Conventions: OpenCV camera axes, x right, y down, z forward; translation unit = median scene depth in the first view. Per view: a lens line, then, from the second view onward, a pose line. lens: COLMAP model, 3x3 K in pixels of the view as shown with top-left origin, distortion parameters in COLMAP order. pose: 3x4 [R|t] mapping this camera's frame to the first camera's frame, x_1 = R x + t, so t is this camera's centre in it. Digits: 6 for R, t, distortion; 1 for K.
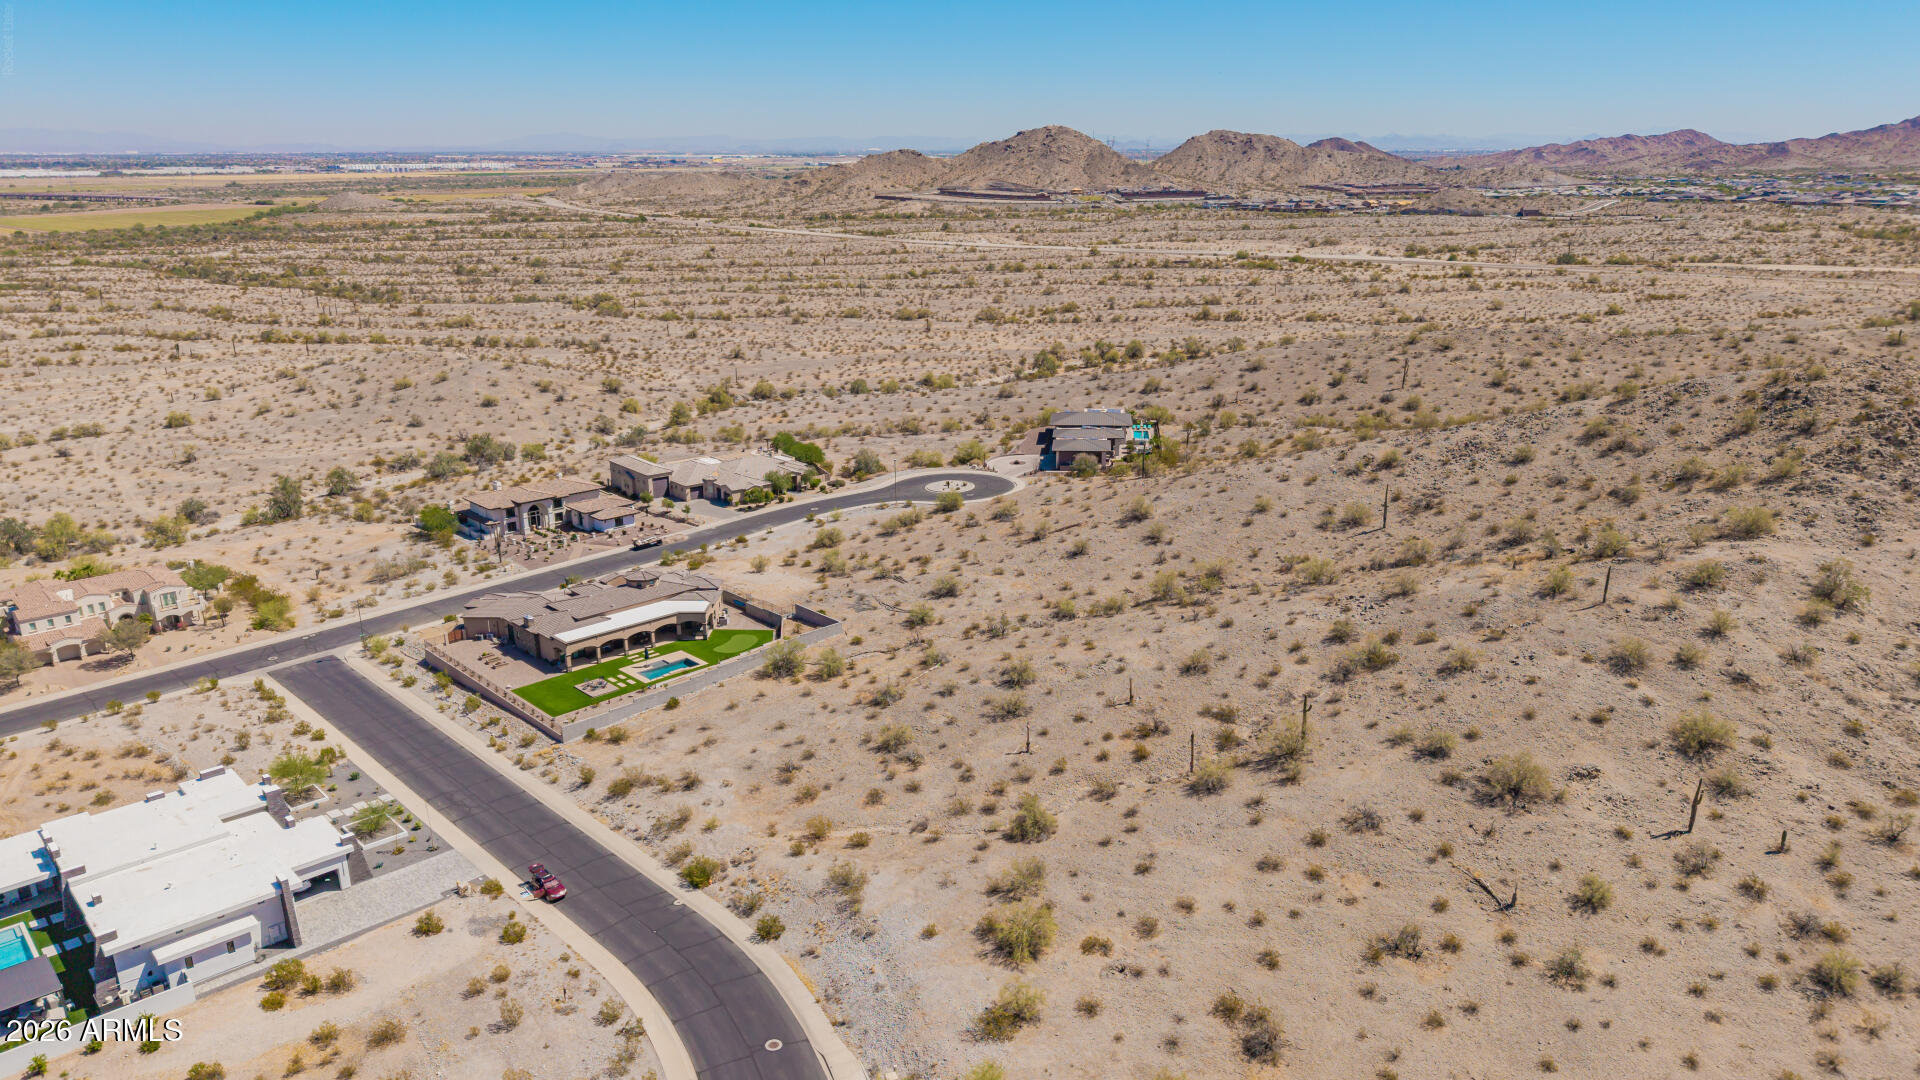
lens RADIAL K [[1294.1, 0, 960.0], [0, 1294.1, 540.0], [0, 0, 1]] dist [0.035949, -0.052310]
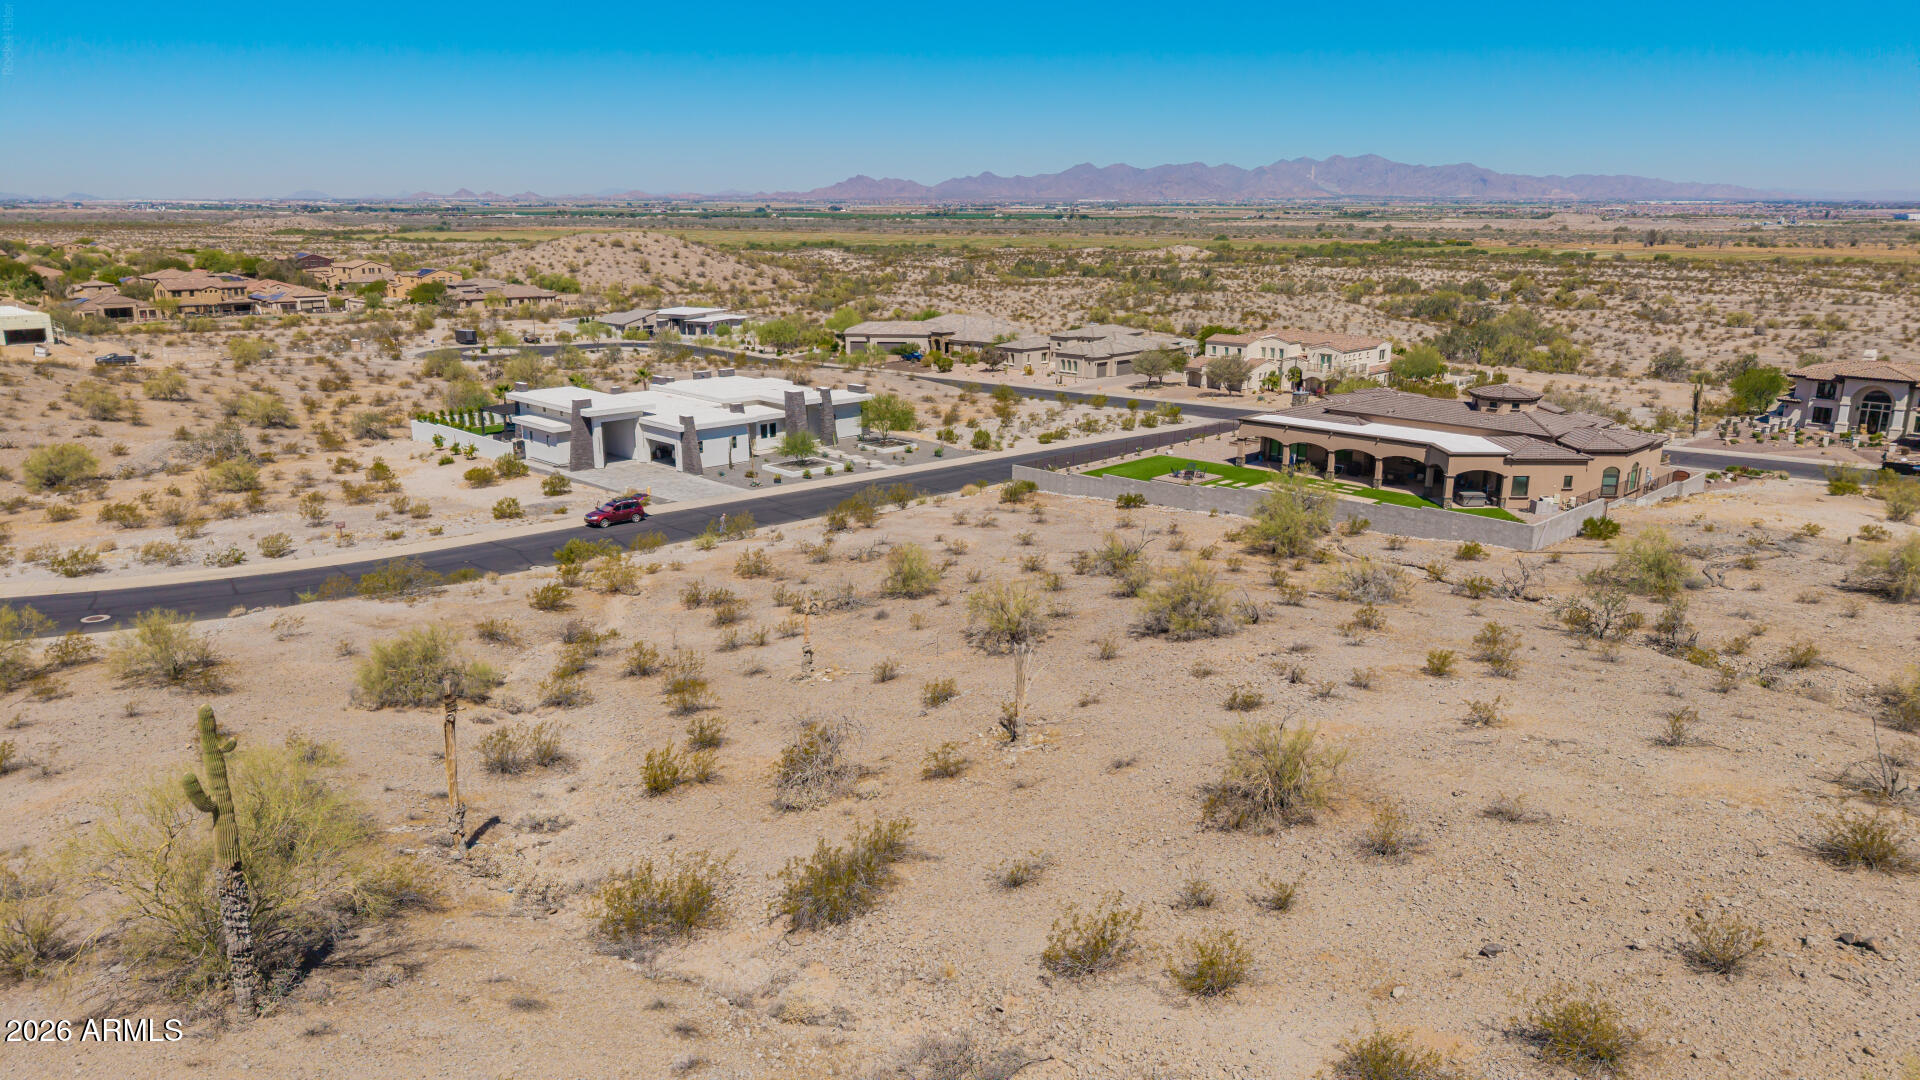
lens RADIAL K [[1270.9, 0, 960.0], [0, 1270.9, 540.0], [0, 0, 1]] dist [0.124863, -0.191764]
pose [[0.031218, 0.260189, -0.965053, 0.319530], [-0.293791, 0.925261, 0.239957, 0.023068], [0.955360, 0.276033, 0.105326, 0.800586]]
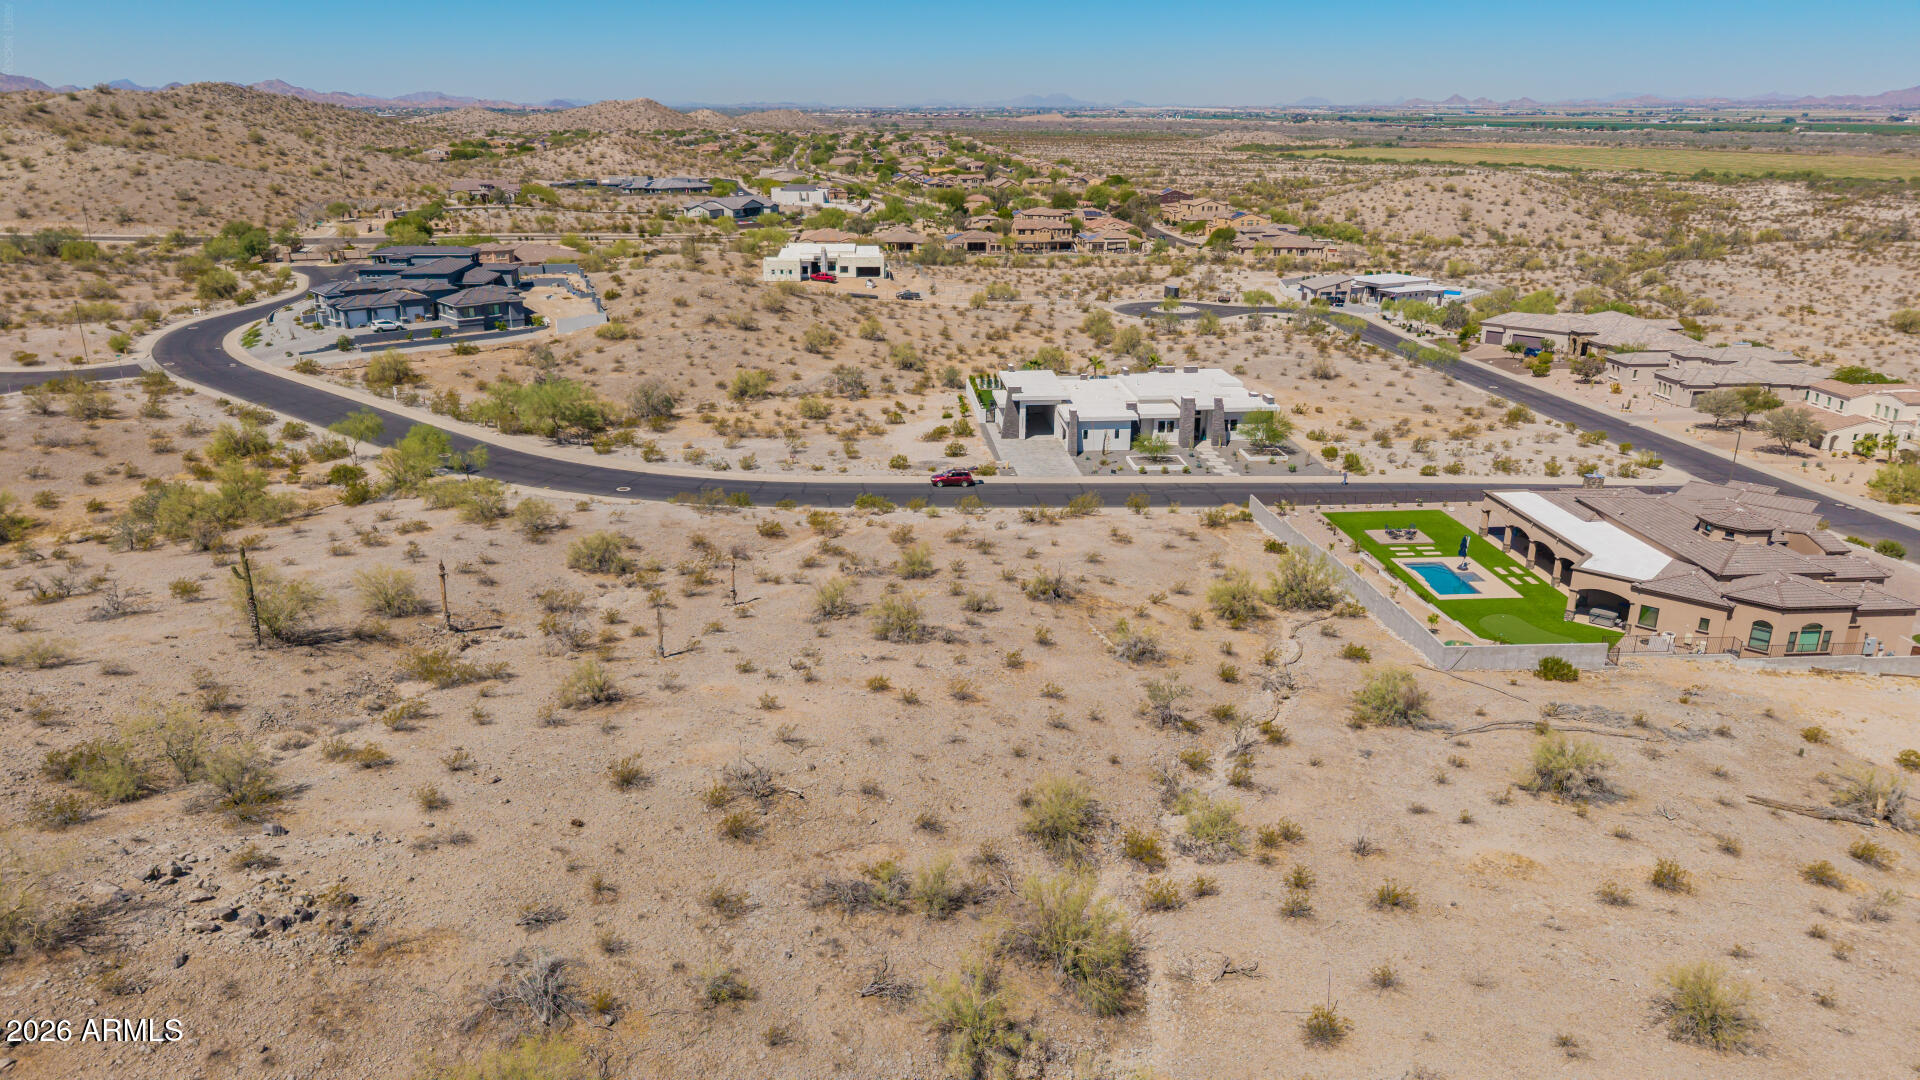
lens RADIAL K [[1284.0, 0, 964.9], [0, 1284.0, 545.7], [0, 0, 1]] dist [0.021030, -0.024995]
pose [[-0.623389, 0.257055, -0.738450, 0.353119], [-0.227576, 0.843882, 0.485873, -0.154384], [0.748061, 0.470941, -0.467568, 1.101410]]
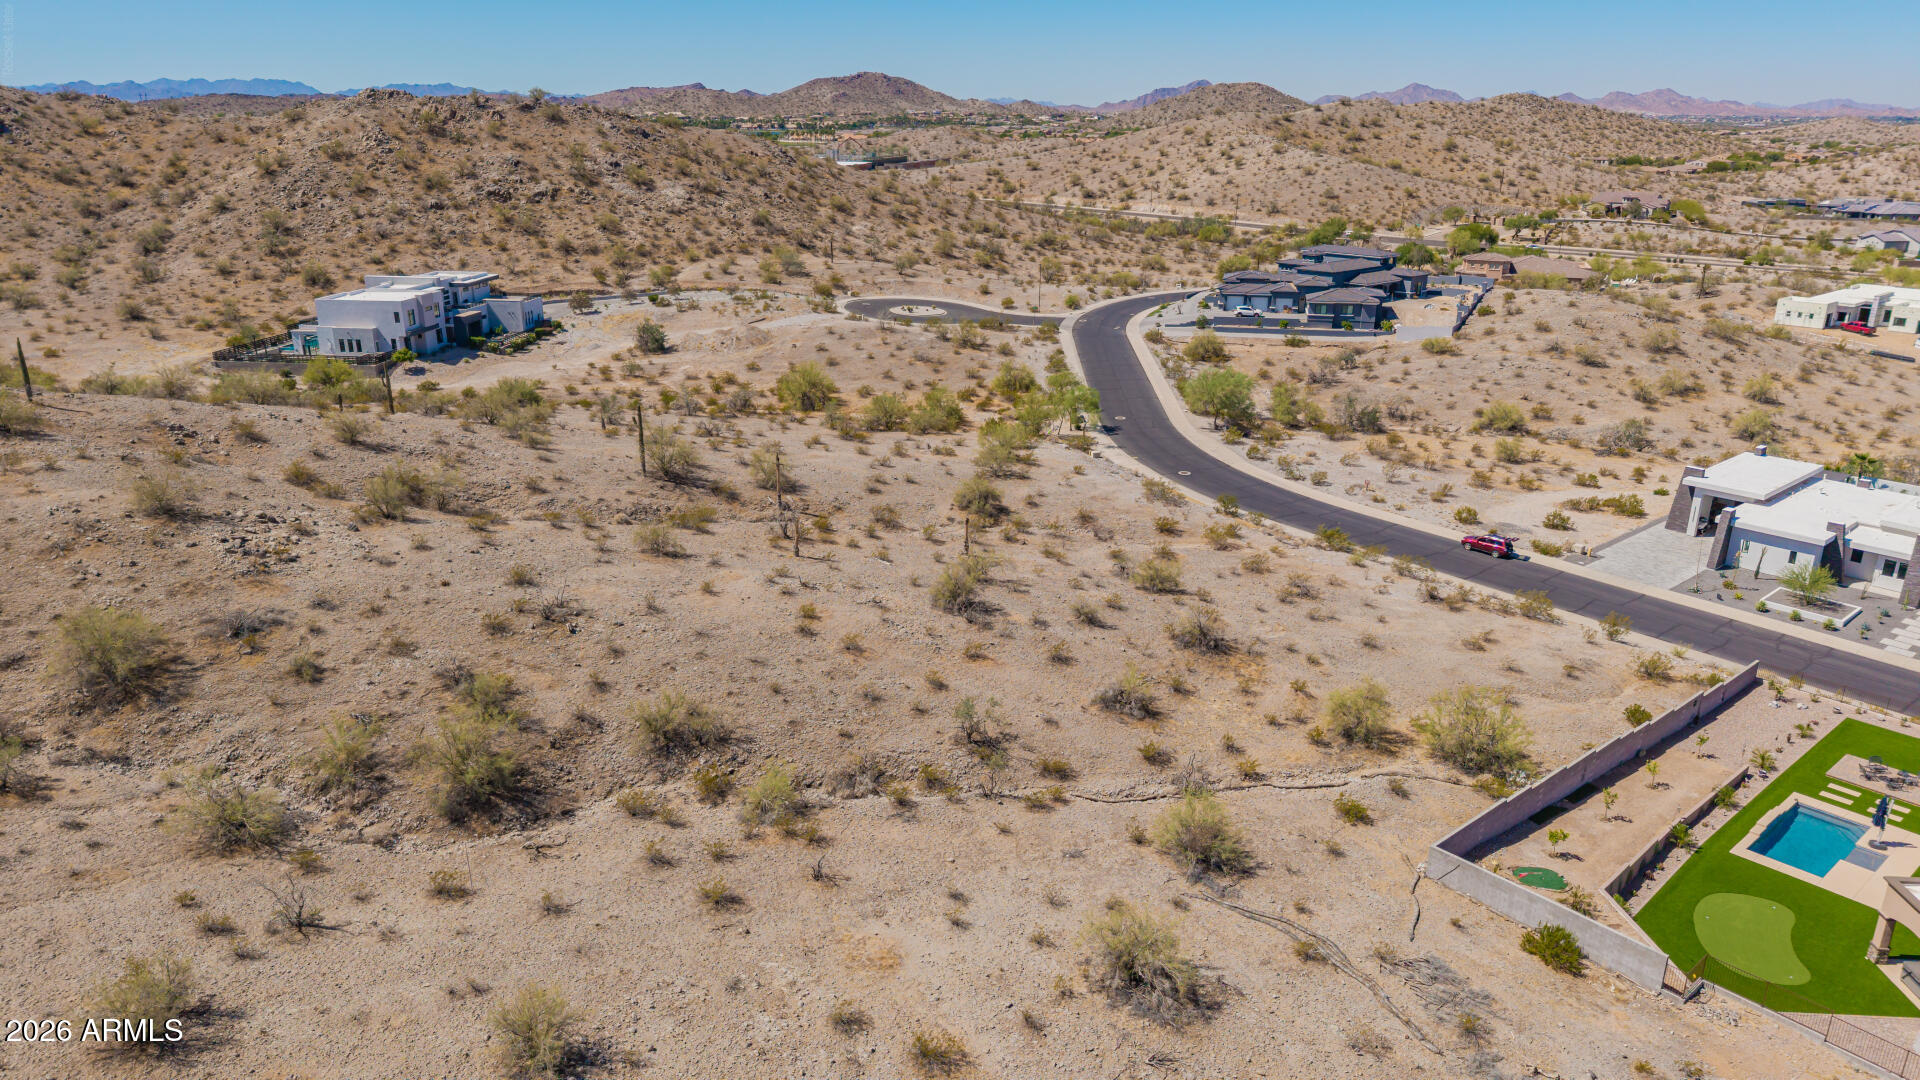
lens RADIAL K [[1284.0, 0, 964.9], [0, 1284.0, 545.7], [0, 0, 1]] dist [0.021030, -0.024995]
pose [[-0.998890, -0.011861, 0.045585, 0.016933], [0.016933, 0.812651, 0.582504, -0.206933], [-0.043954, 0.582630, -0.811548, 1.272471]]
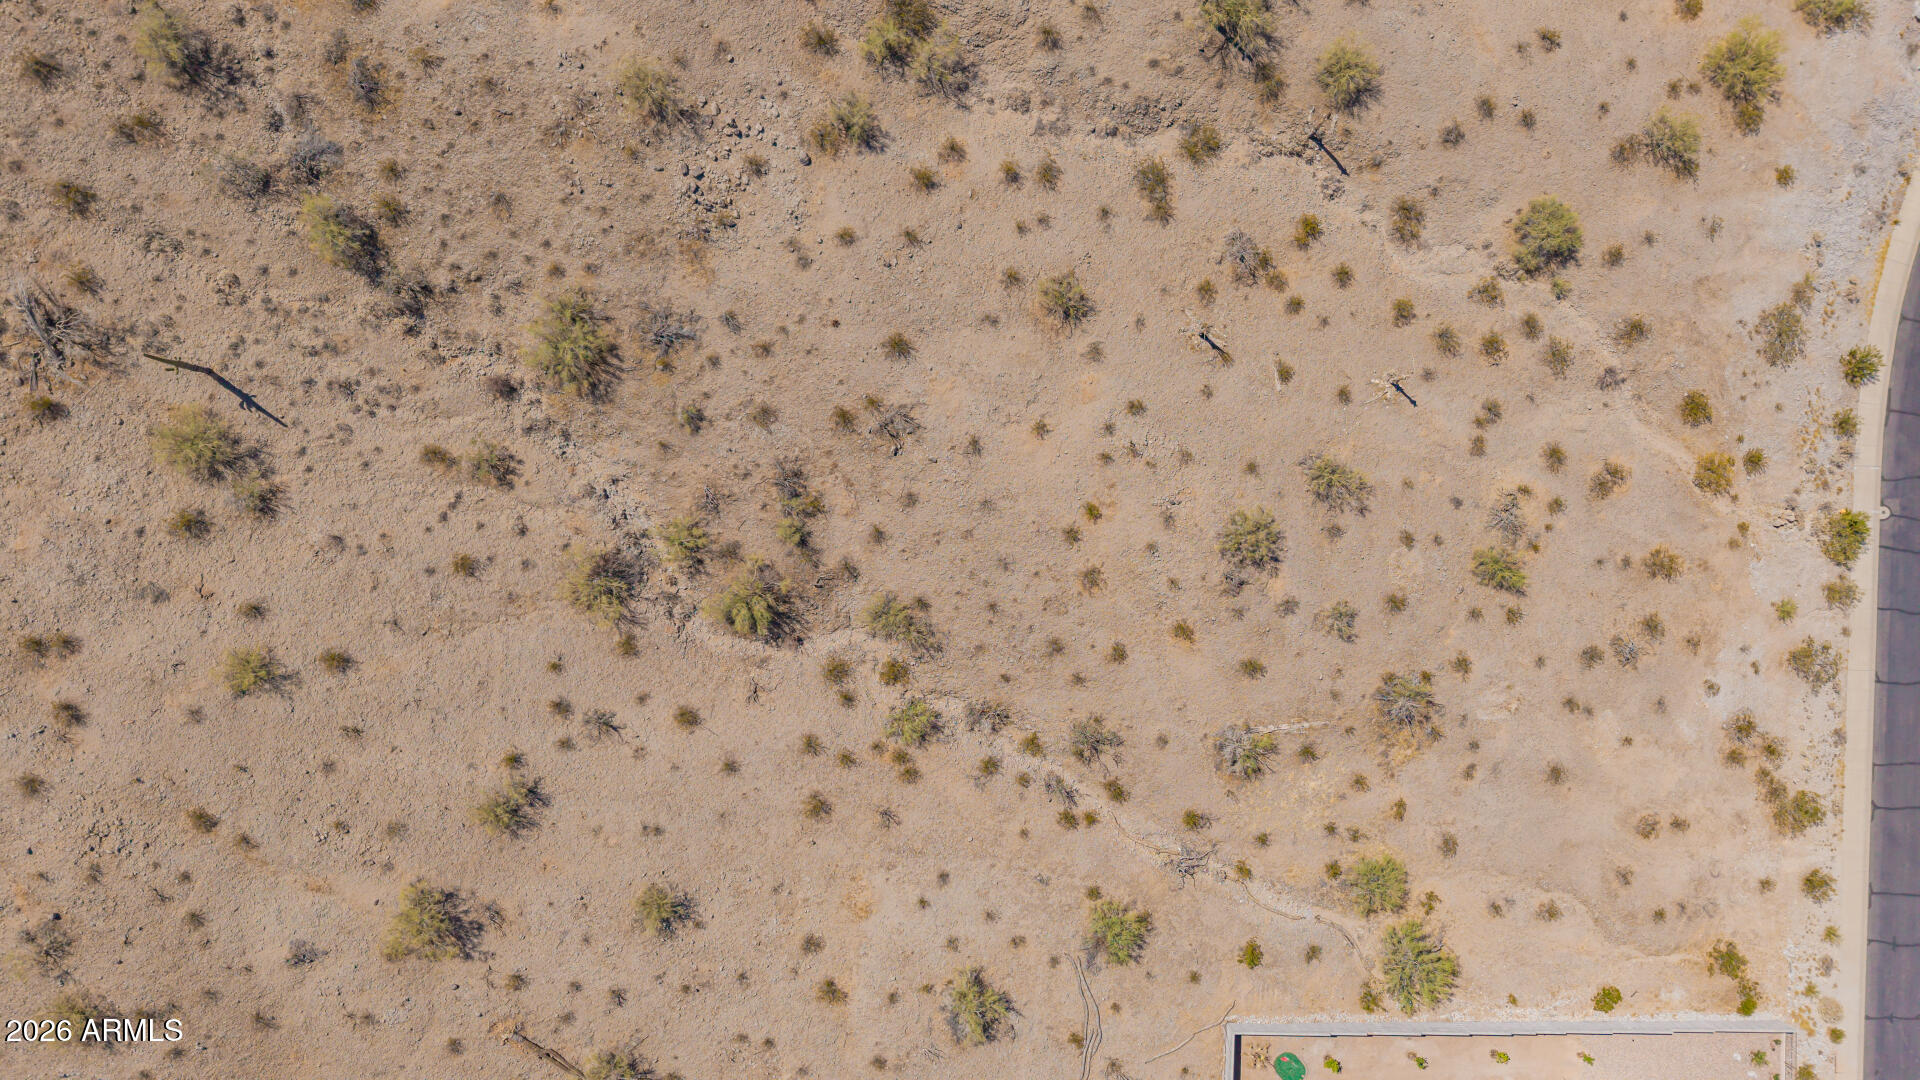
lens RADIAL K [[1277.4, 0, 965.2], [0, 1277.4, 542.1], [0, 0, 1]] dist [0.049920, -0.077238]
pose [[-0.712477, -0.701682, -0.004388, 0.122627], [0.190756, -0.199702, 0.961109, -0.412549], [-0.675269, 0.683931, 0.276133, 0.824552]]
